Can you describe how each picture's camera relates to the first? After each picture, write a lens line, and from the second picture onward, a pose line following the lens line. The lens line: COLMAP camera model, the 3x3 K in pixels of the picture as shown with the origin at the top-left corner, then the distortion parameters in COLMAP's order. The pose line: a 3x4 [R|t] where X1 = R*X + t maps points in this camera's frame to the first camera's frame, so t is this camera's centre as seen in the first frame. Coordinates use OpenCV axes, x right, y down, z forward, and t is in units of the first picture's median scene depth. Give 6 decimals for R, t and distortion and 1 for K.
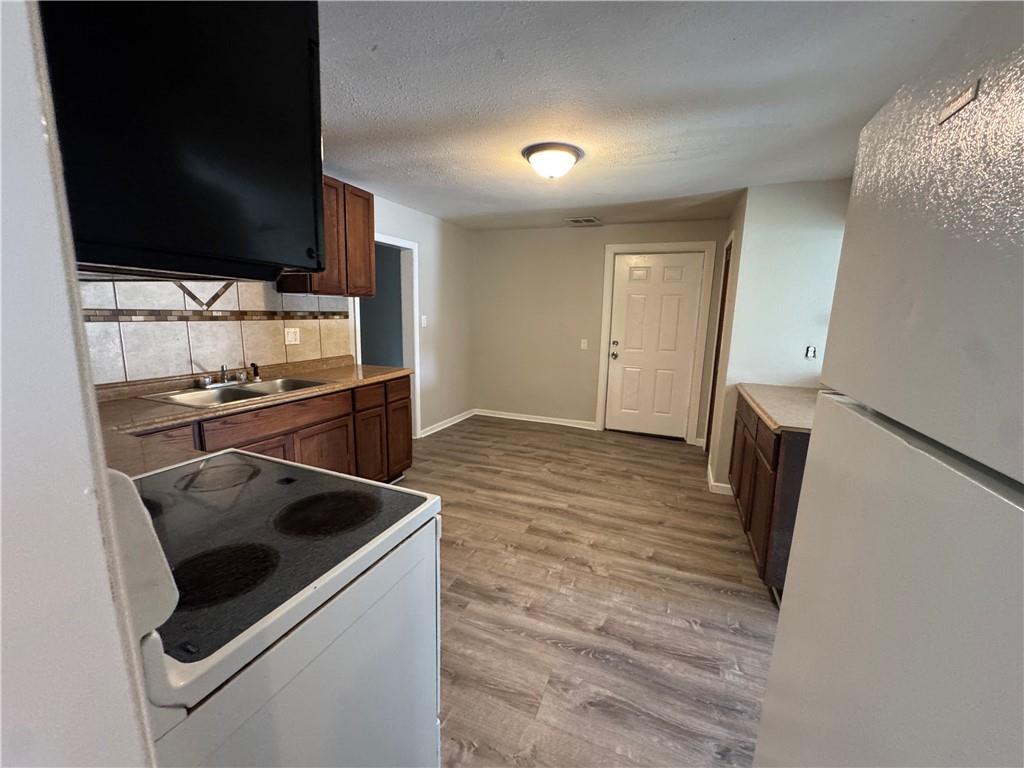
lens RADIAL K [[414.4, 0, 514.4], [0, 414.4, 375.7], [0, 0, 1]] dist [0.016446, -0.000158]
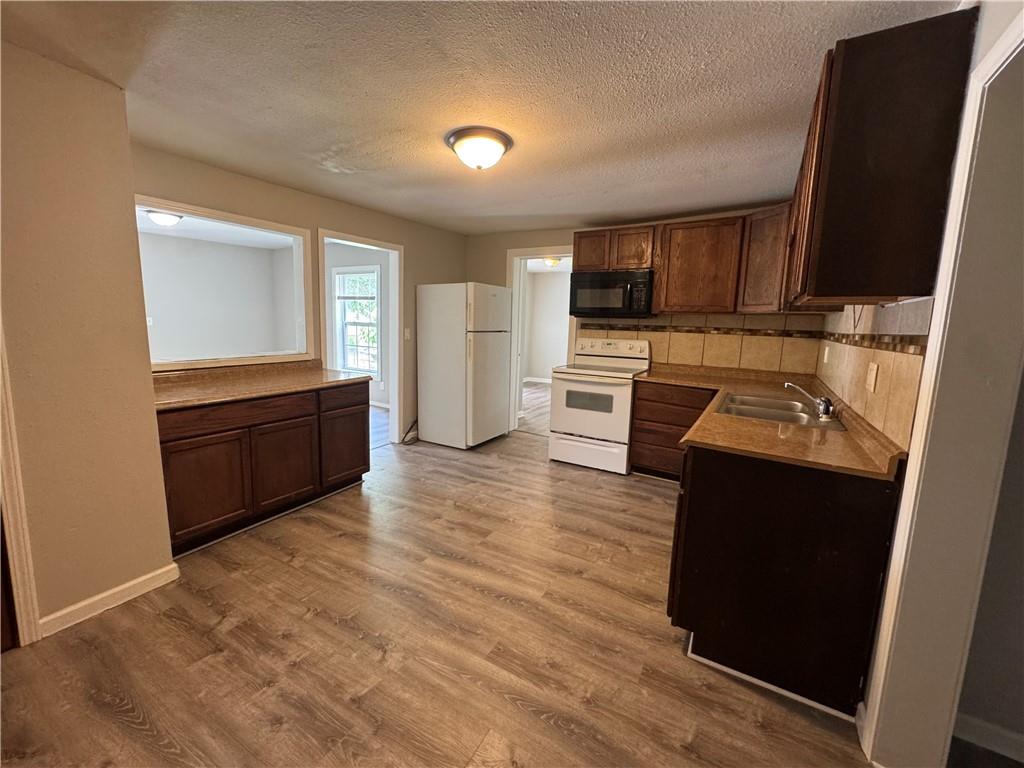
lens RADIAL K [[414.4, 0, 511.3], [0, 414.4, 387.2], [0, 0, 1]] dist [0.016446, -0.000158]
pose [[-0.988256, -0.078849, 0.130895, -0.104936], [-0.036453, 0.953506, 0.299162, -0.227422], [-0.148398, 0.290877, -0.945182, 1.540223]]
